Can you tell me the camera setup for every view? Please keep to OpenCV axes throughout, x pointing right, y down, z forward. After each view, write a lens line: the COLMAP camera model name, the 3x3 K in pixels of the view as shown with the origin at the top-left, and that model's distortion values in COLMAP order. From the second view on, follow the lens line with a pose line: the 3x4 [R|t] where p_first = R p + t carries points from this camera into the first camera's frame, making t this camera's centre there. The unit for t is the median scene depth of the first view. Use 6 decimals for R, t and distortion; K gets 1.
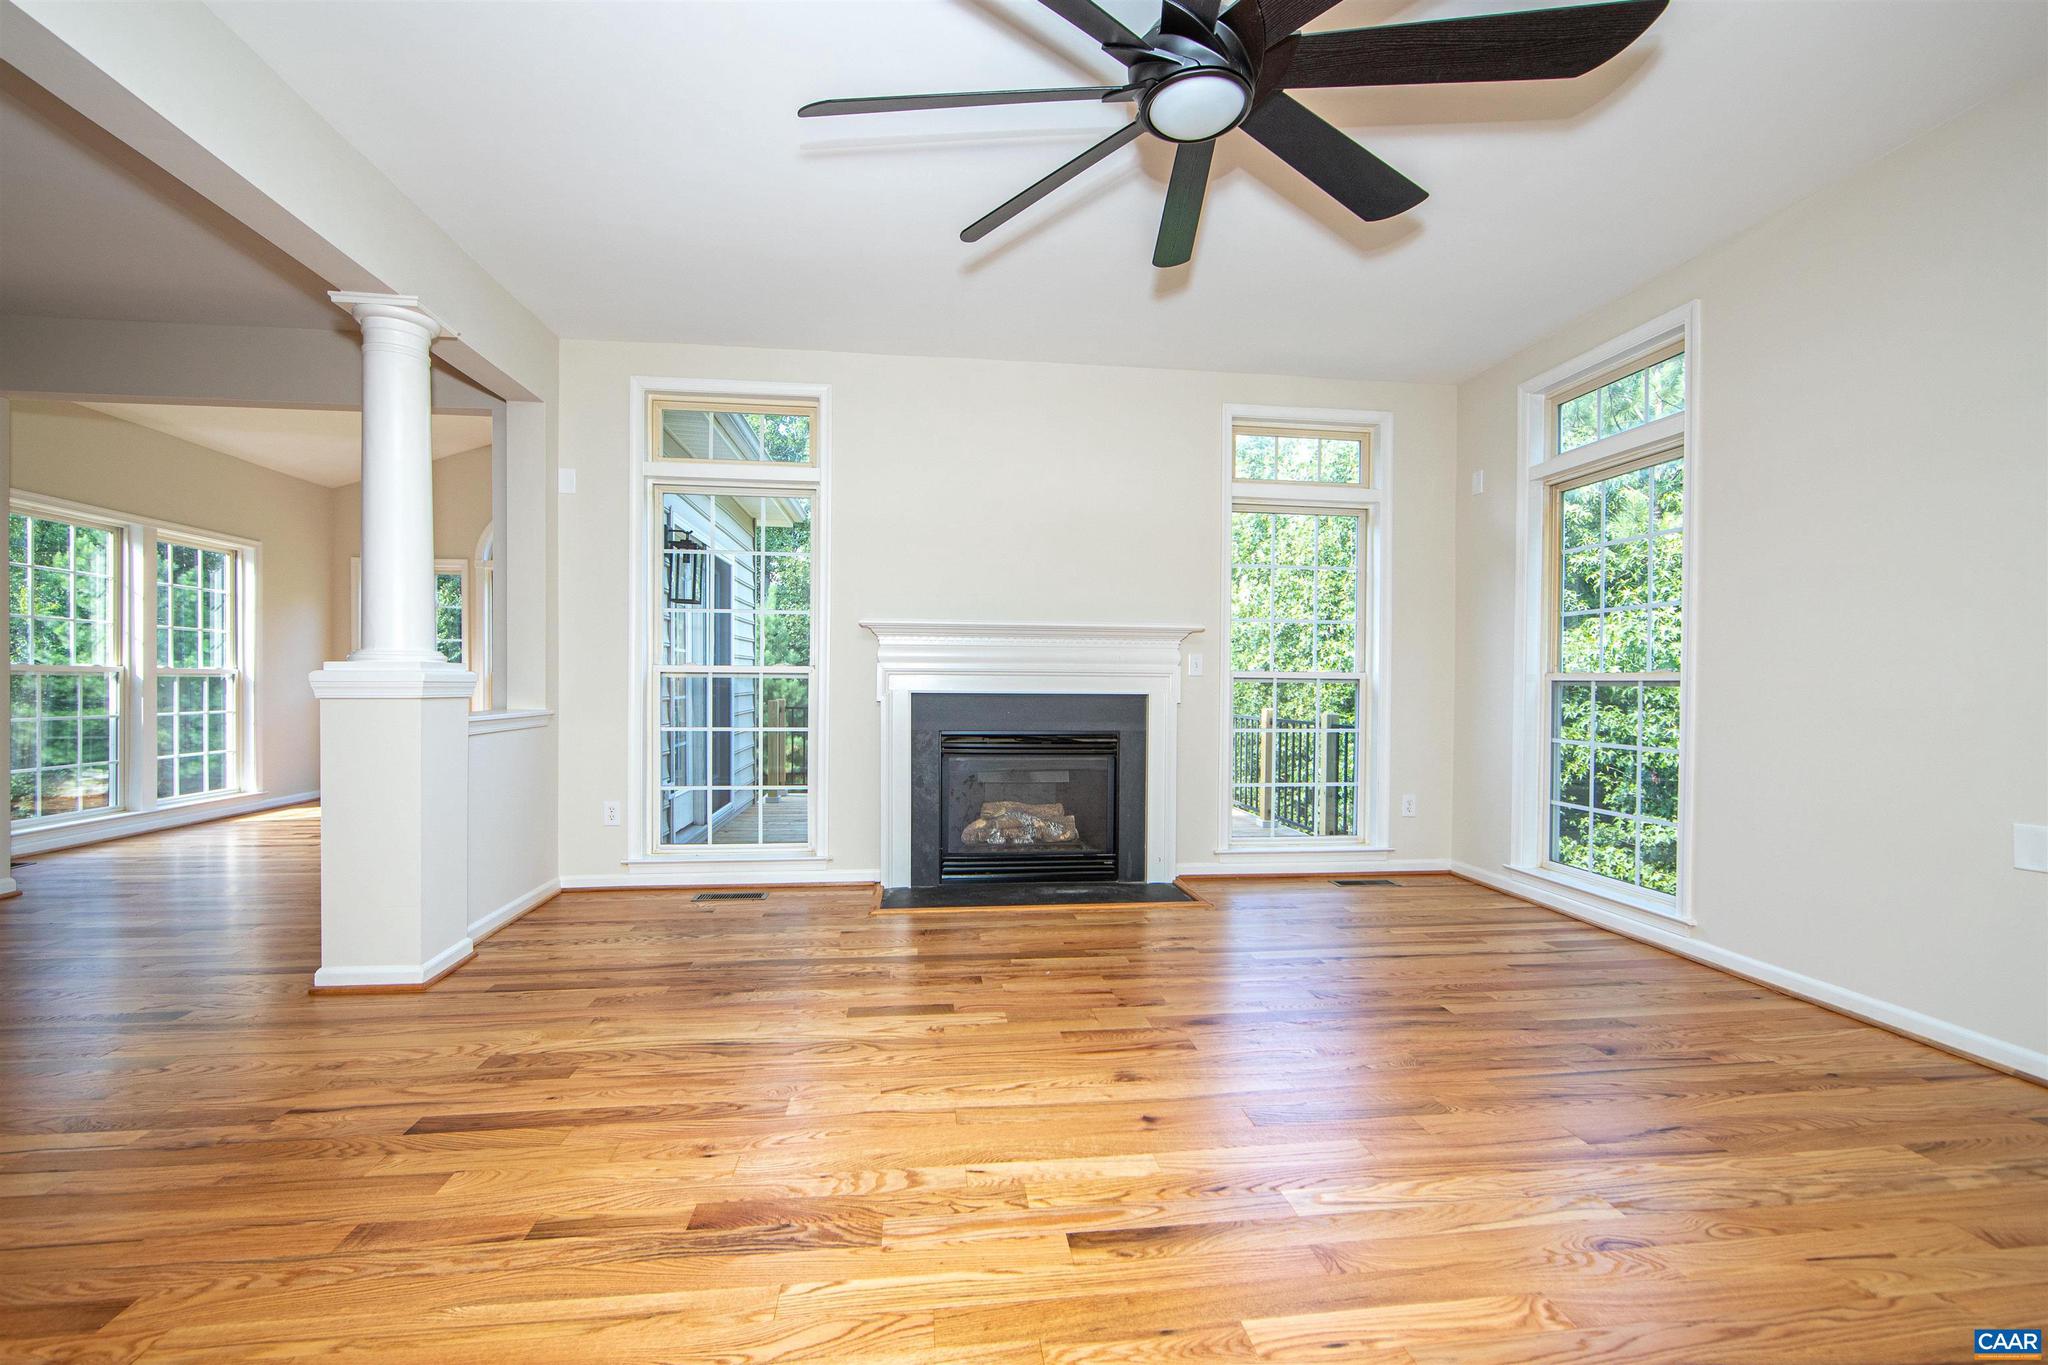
lens RADIAL K [[814.7, 0, 1001.6], [0, 814.7, 702.5], [0, 0, 1]] dist [-0.009284, 0.001467]
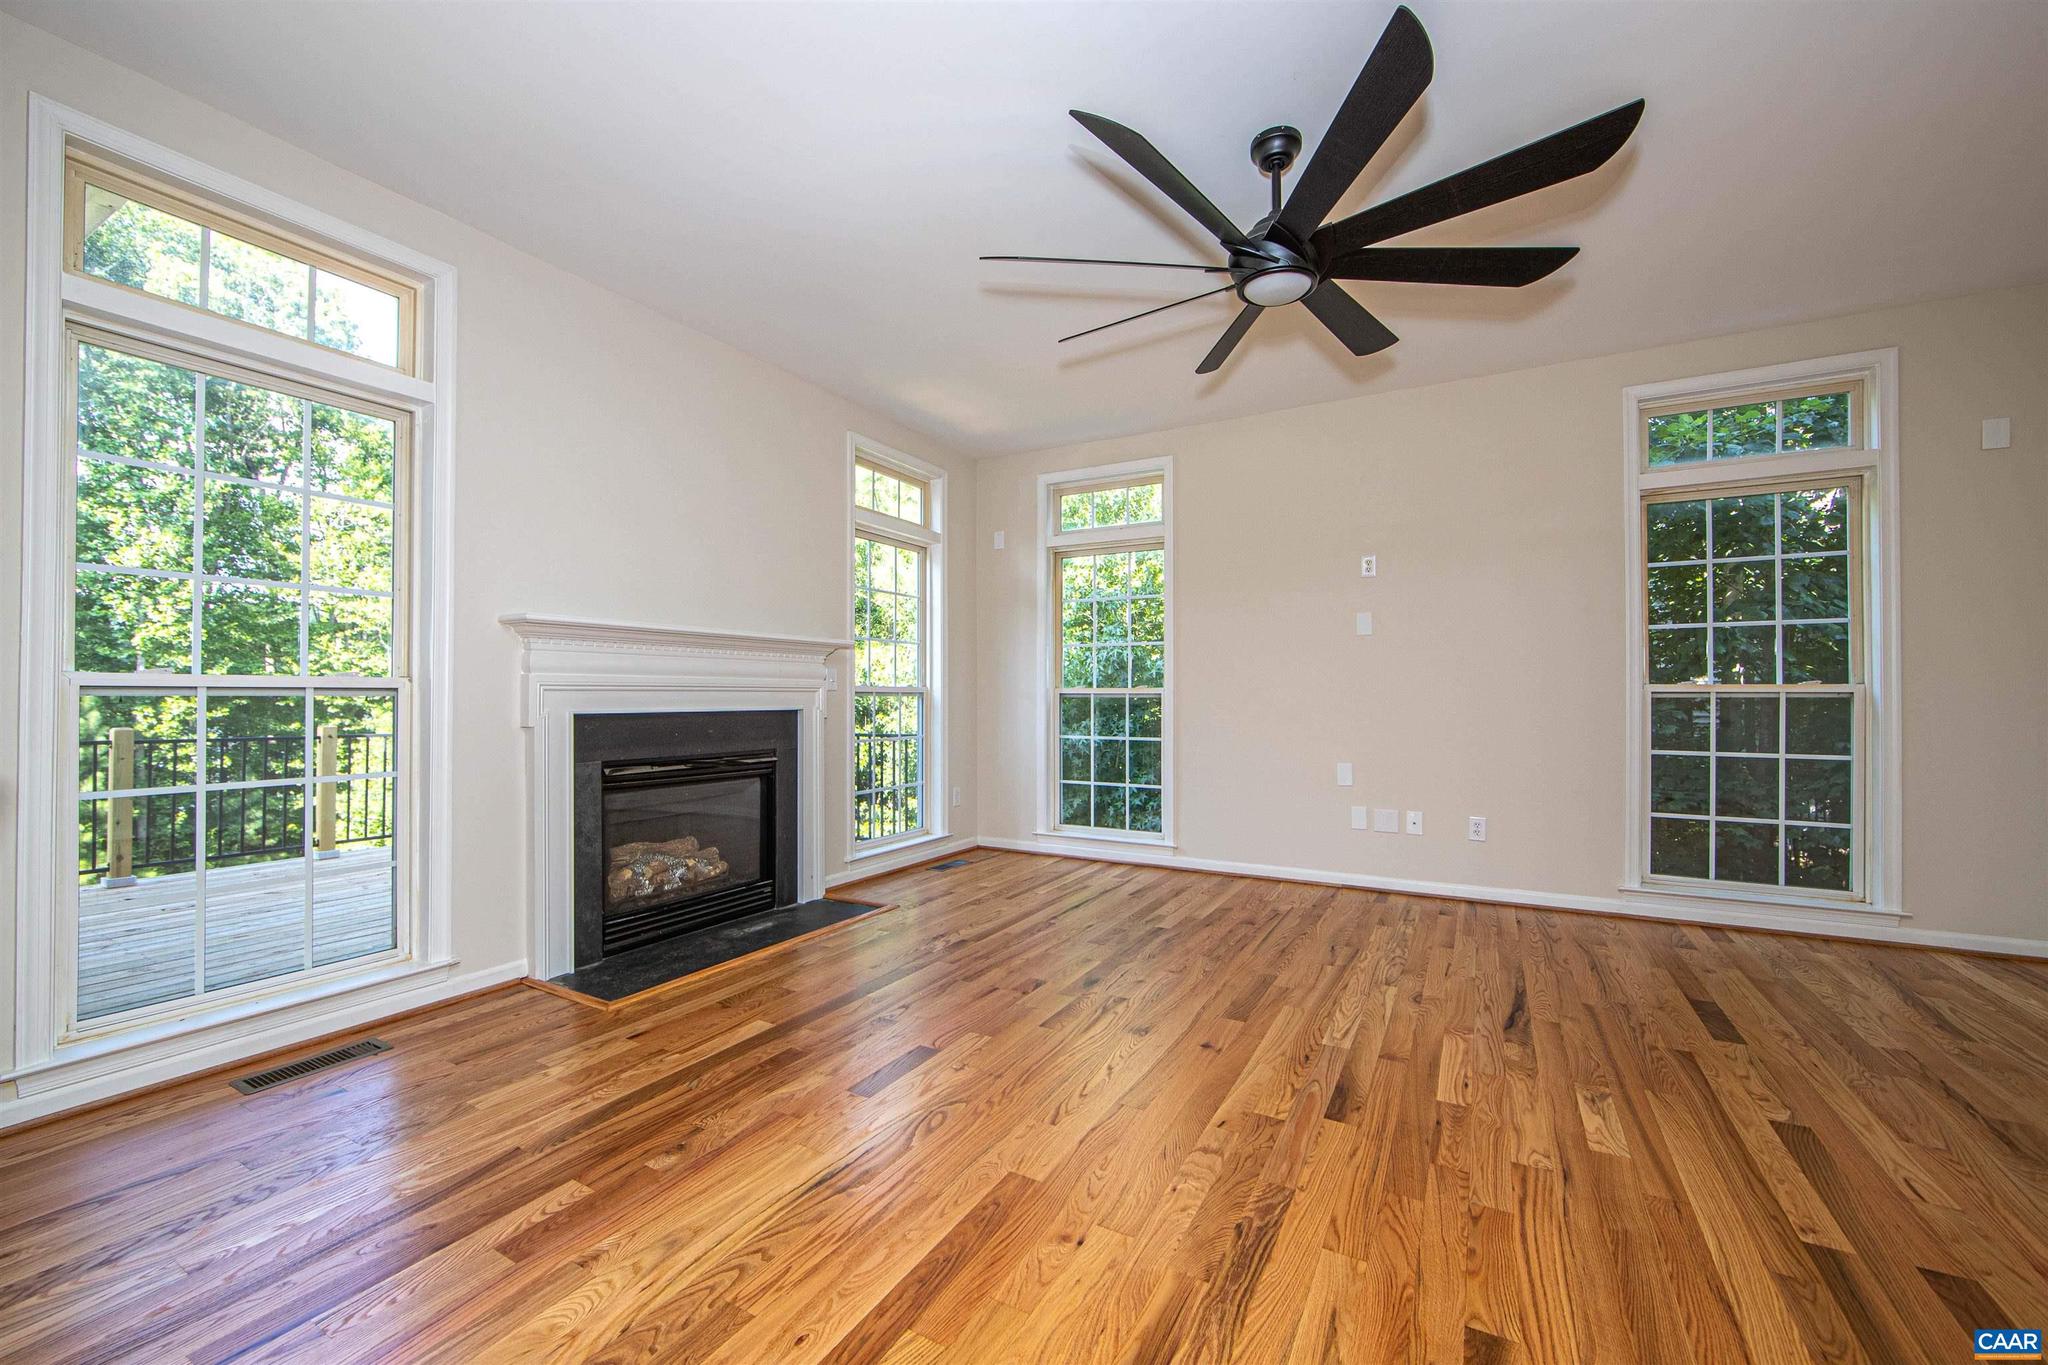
lens RADIAL K [[814.7, 0, 1013.9], [0, 814.7, 696.5], [0, 0, 1]] dist [-0.009284, 0.001467]
pose [[0.600051, -0.007316, 0.799928, -0.488932], [0.023173, 0.999698, -0.008239, -0.013199], [-0.799626, 0.023481, 0.600039, 0.227120]]
